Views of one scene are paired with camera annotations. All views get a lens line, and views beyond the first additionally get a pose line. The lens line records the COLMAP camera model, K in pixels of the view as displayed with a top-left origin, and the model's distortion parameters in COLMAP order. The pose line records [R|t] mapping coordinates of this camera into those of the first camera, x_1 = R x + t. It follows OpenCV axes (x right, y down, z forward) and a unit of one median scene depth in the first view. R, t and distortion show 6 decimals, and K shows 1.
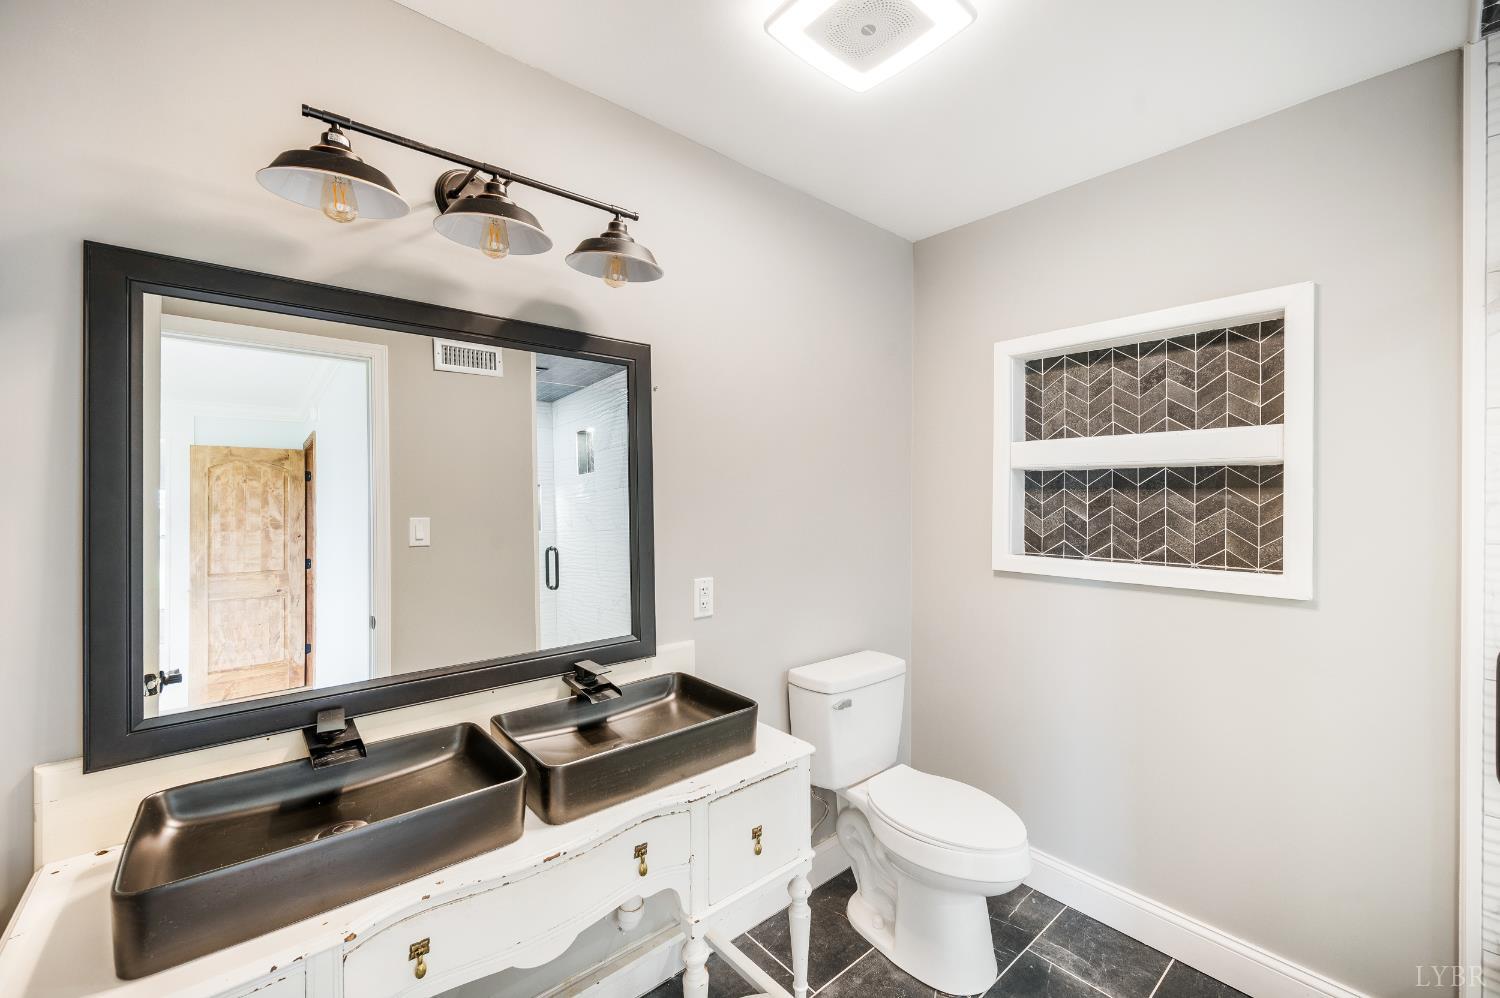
lens RADIAL K [[609.3, 0, 745.0], [0, 609.3, 487.4], [0, 0, 1]] dist [0.002168, 0.000185]
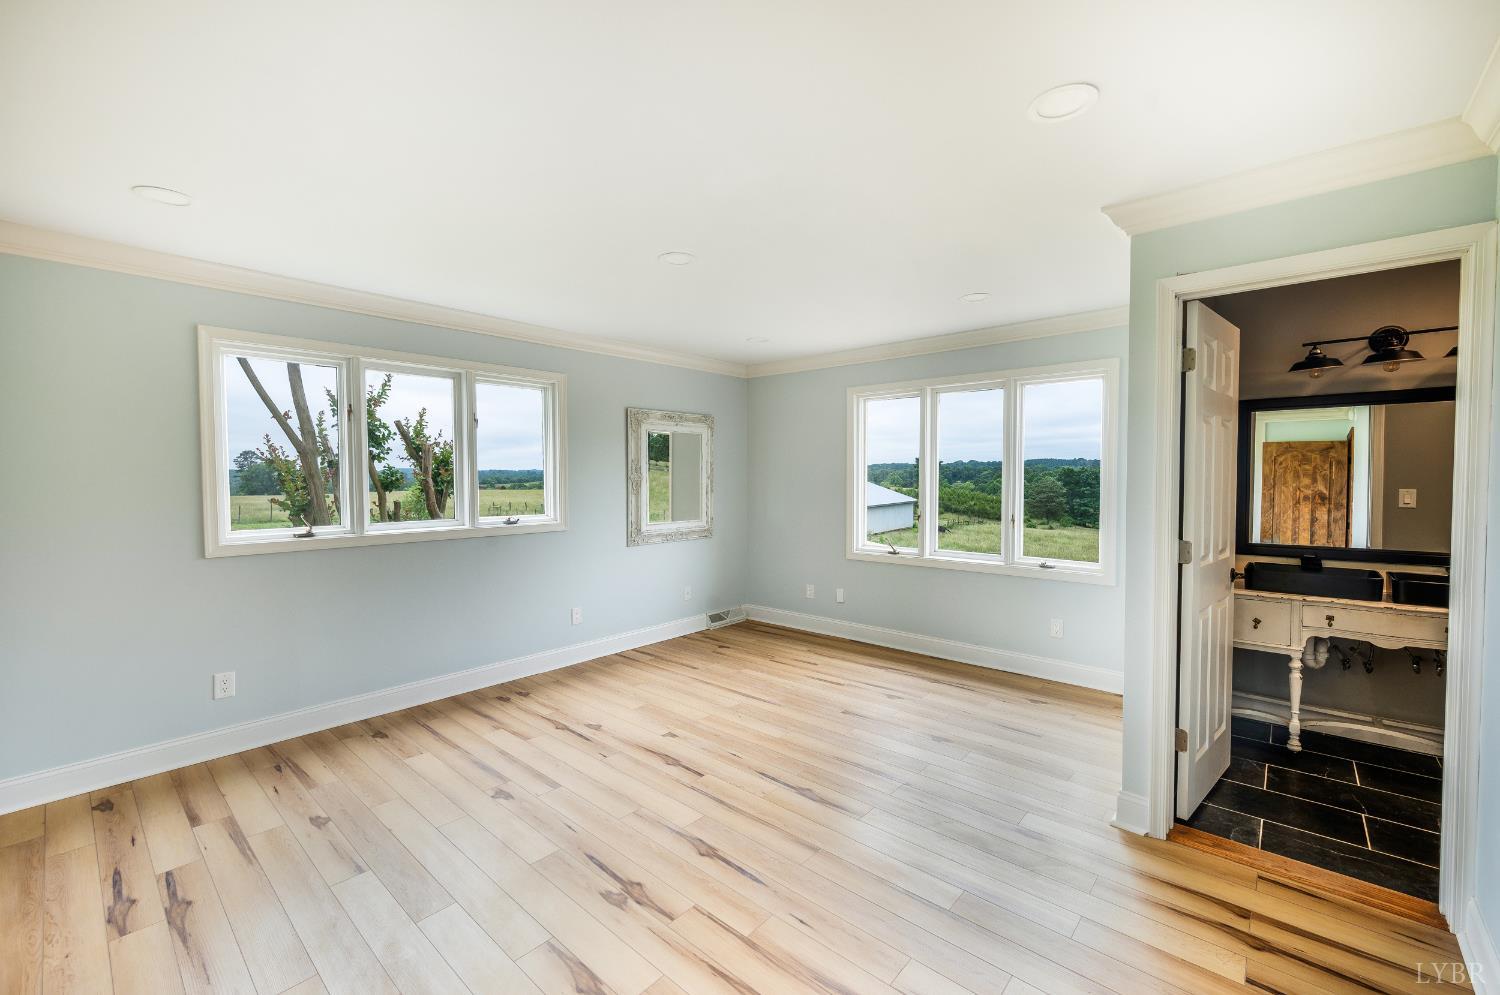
lens RADIAL K [[609.3, 0, 748.1], [0, 609.3, 484.0], [0, 0, 1]] dist [0.002168, 0.000185]
pose [[0.133875, 0.019375, -0.990809, 0.426127], [0.006911, 0.999766, 0.020484, -0.004282], [0.990974, -0.009590, 0.133710, -0.473468]]
